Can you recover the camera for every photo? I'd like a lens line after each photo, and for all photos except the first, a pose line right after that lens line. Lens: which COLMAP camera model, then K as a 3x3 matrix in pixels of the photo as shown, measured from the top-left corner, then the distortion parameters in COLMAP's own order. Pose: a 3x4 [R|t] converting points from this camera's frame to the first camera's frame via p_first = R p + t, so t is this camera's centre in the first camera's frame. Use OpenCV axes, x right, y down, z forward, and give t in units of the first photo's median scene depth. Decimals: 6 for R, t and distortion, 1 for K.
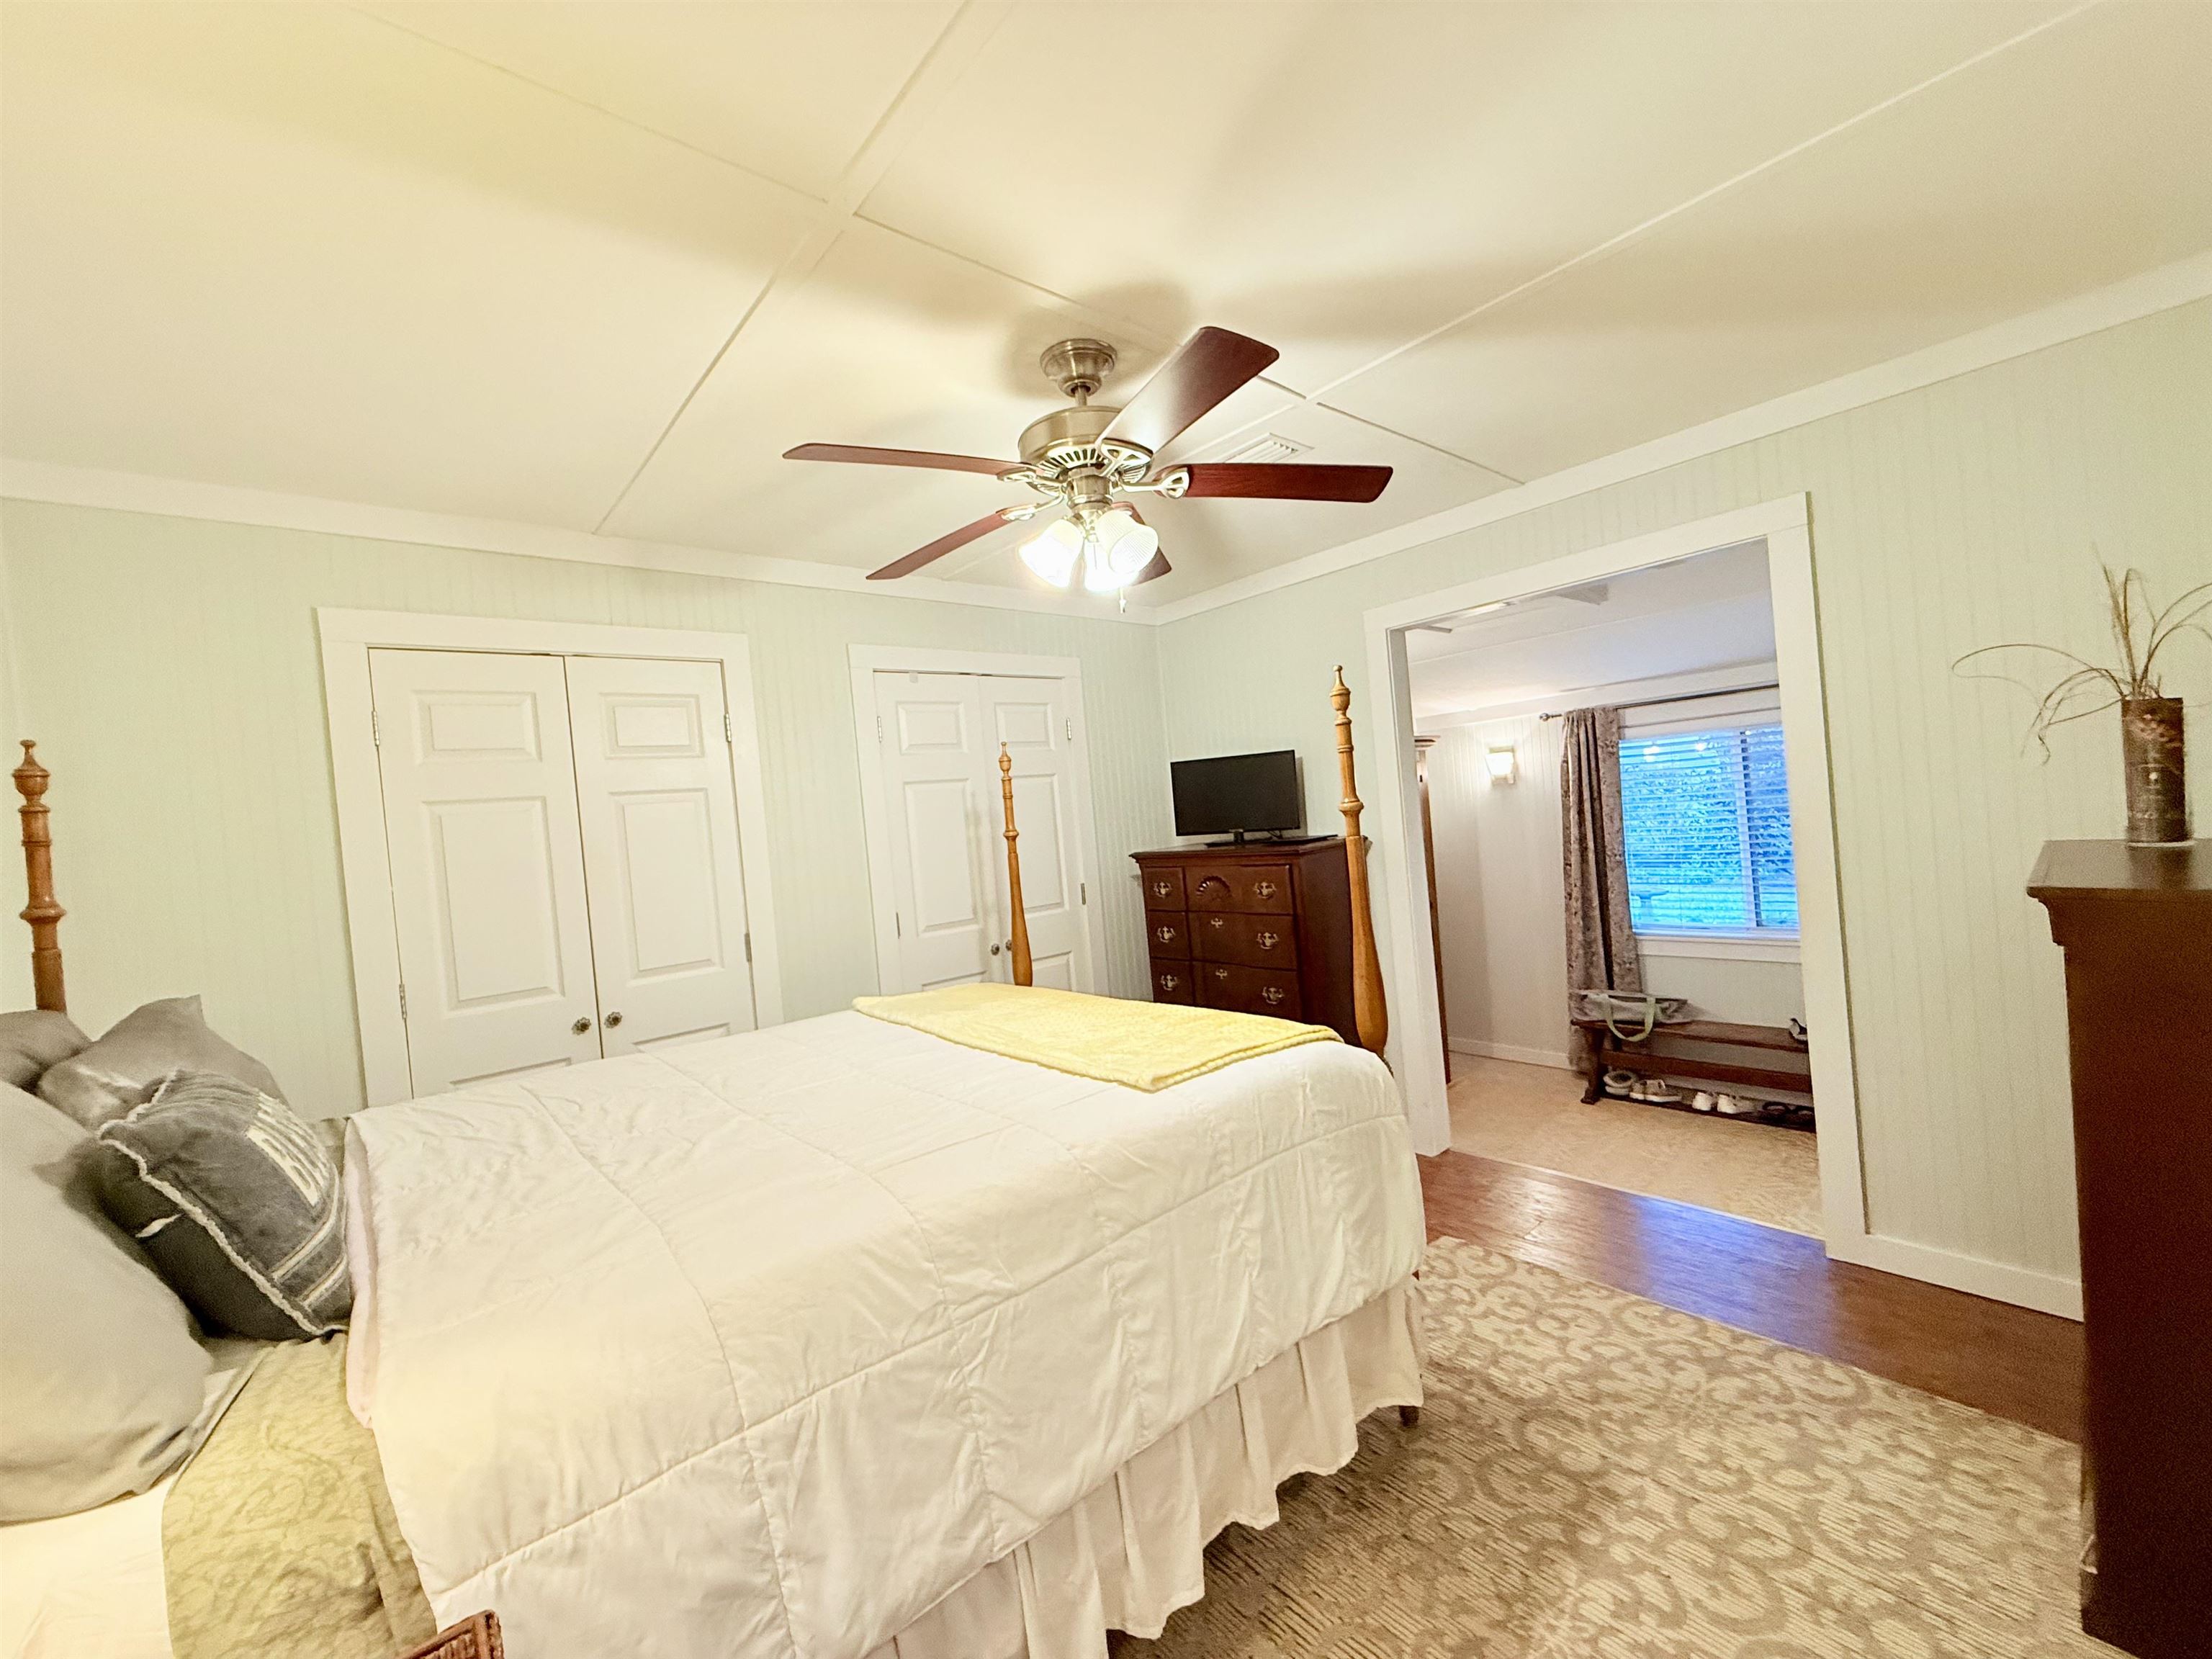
lens RADIAL K [[879.9, 0, 1100.8], [0, 879.9, 823.7], [0, 0, 1]] dist [-0.001268, -0.000528]
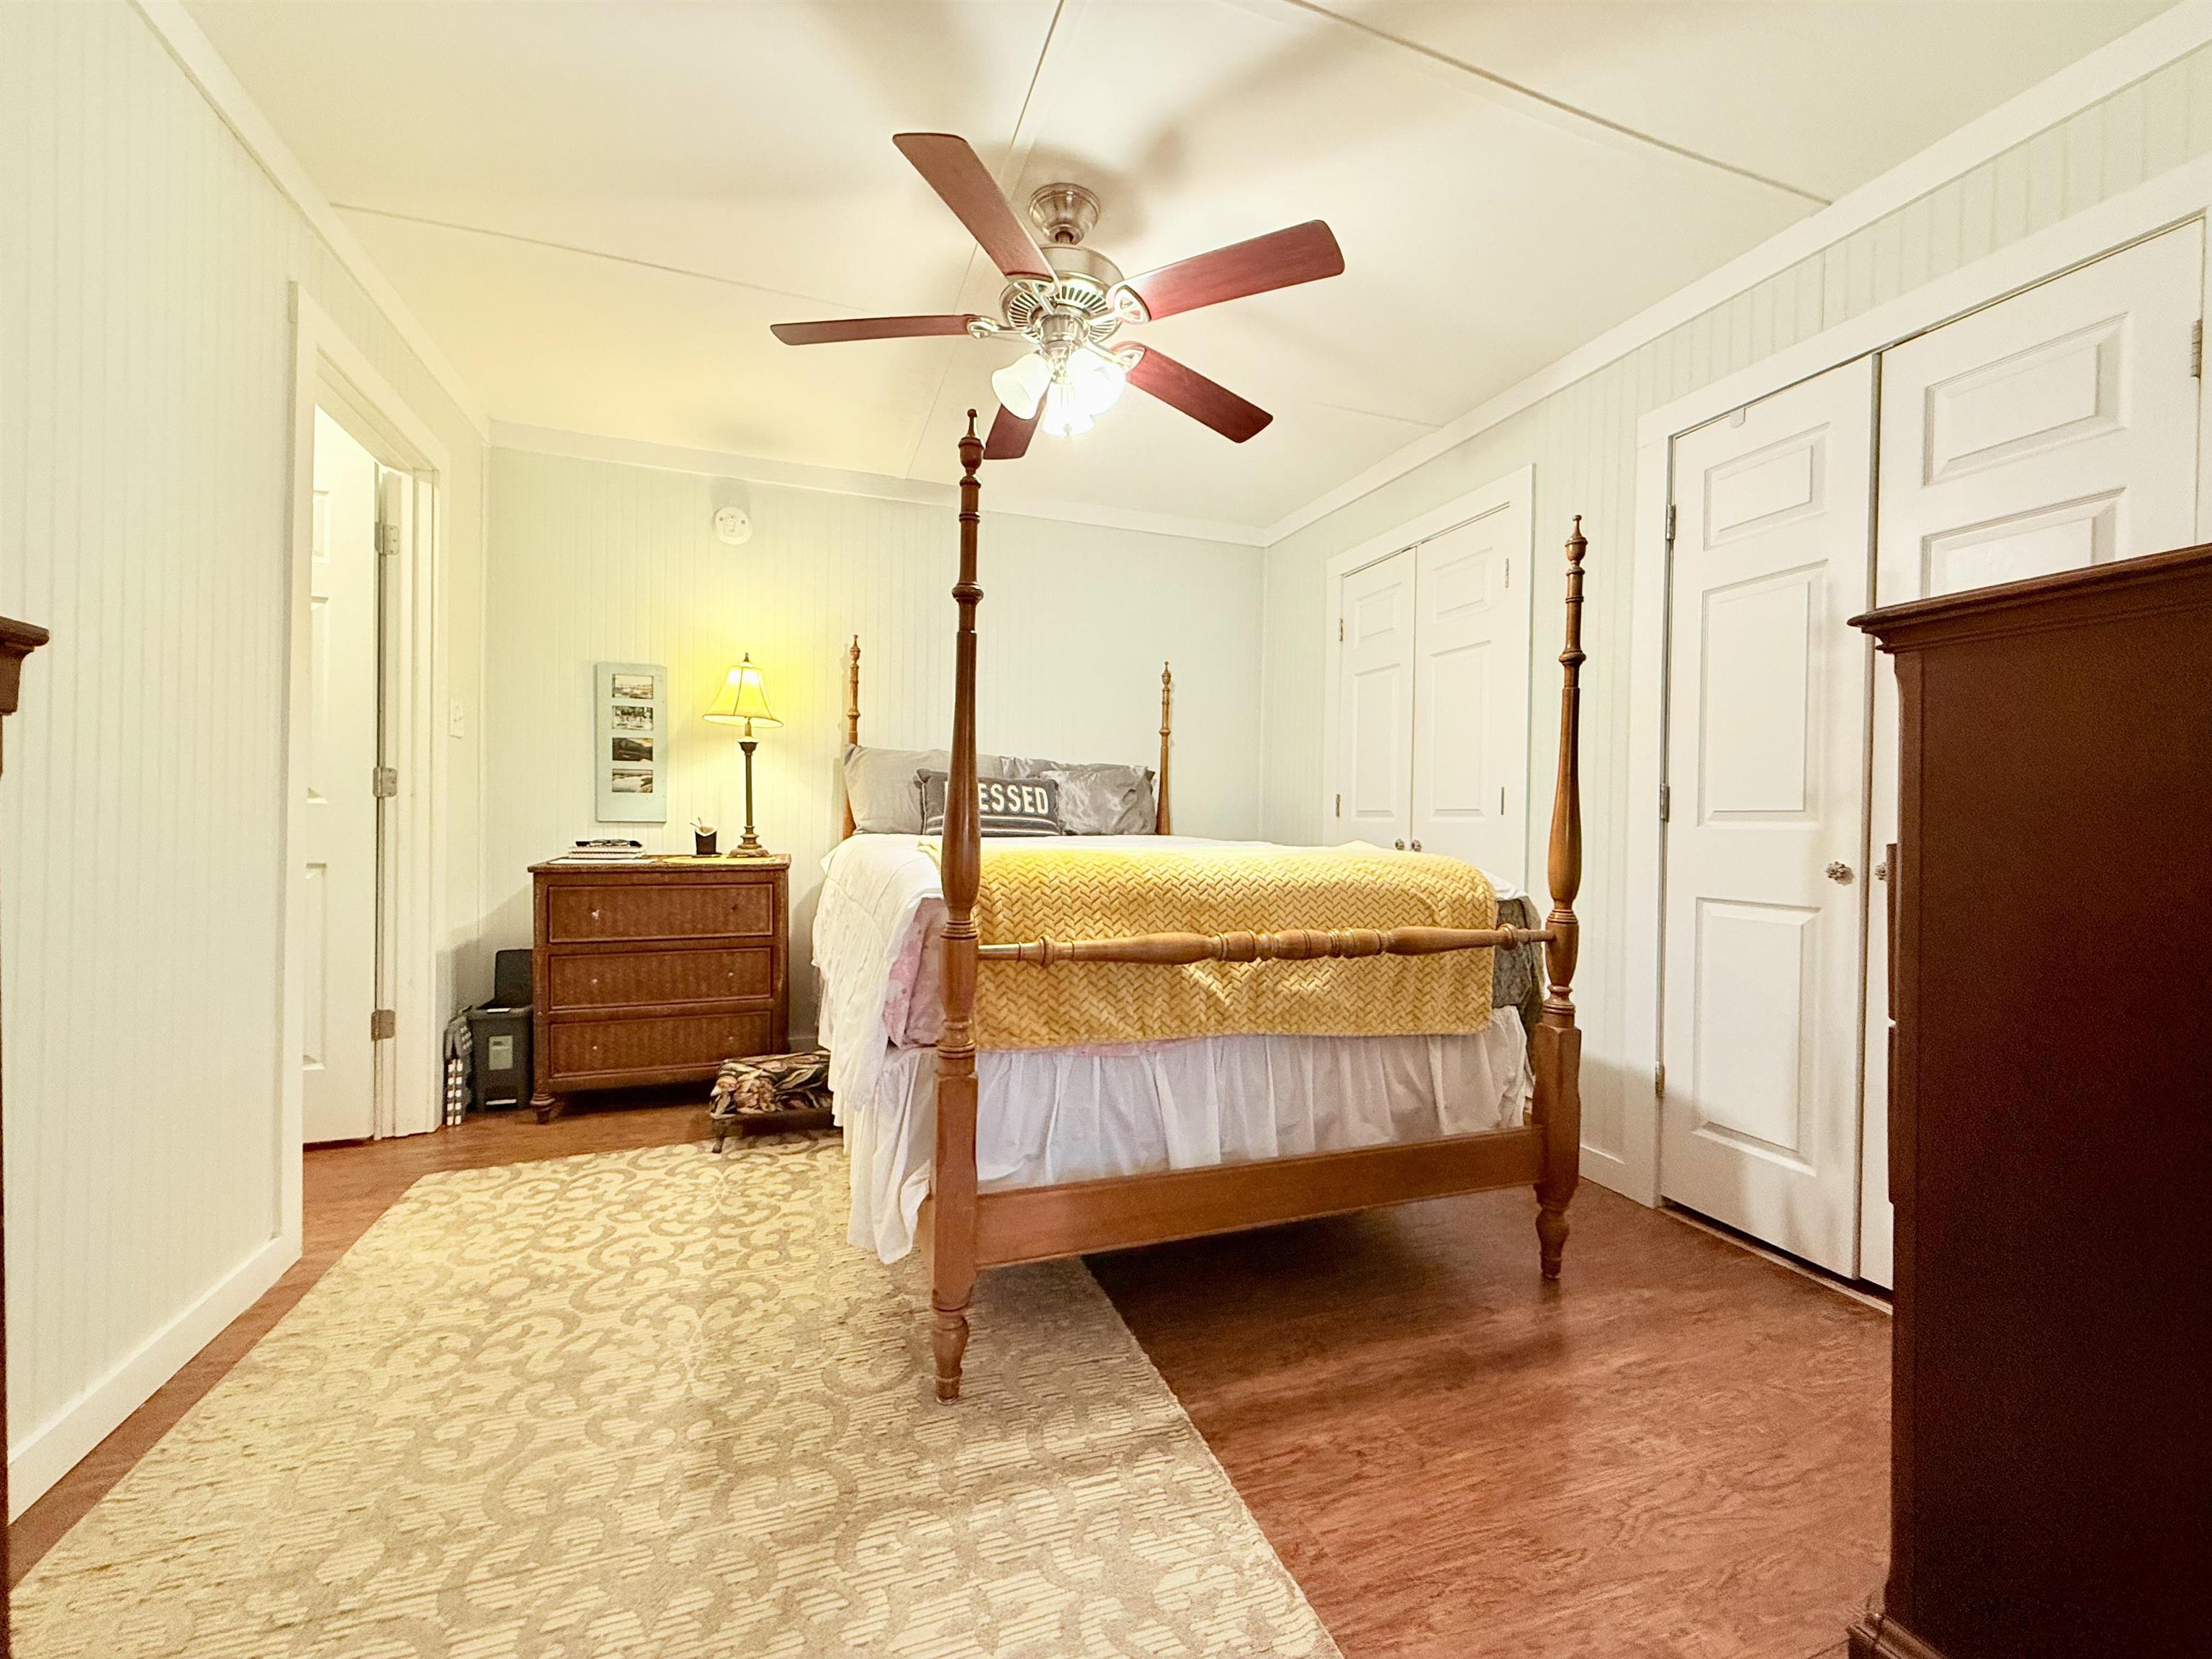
lens RADIAL K [[879.9, 0, 1098.4], [0, 879.9, 827.7], [0, 0, 1]] dist [-0.001268, -0.000528]
pose [[-0.350603, 0.091294, -0.932064, 1.041226], [0.007827, 0.995488, 0.094562, 0.117304], [0.936491, 0.025858, -0.349736, 1.468279]]
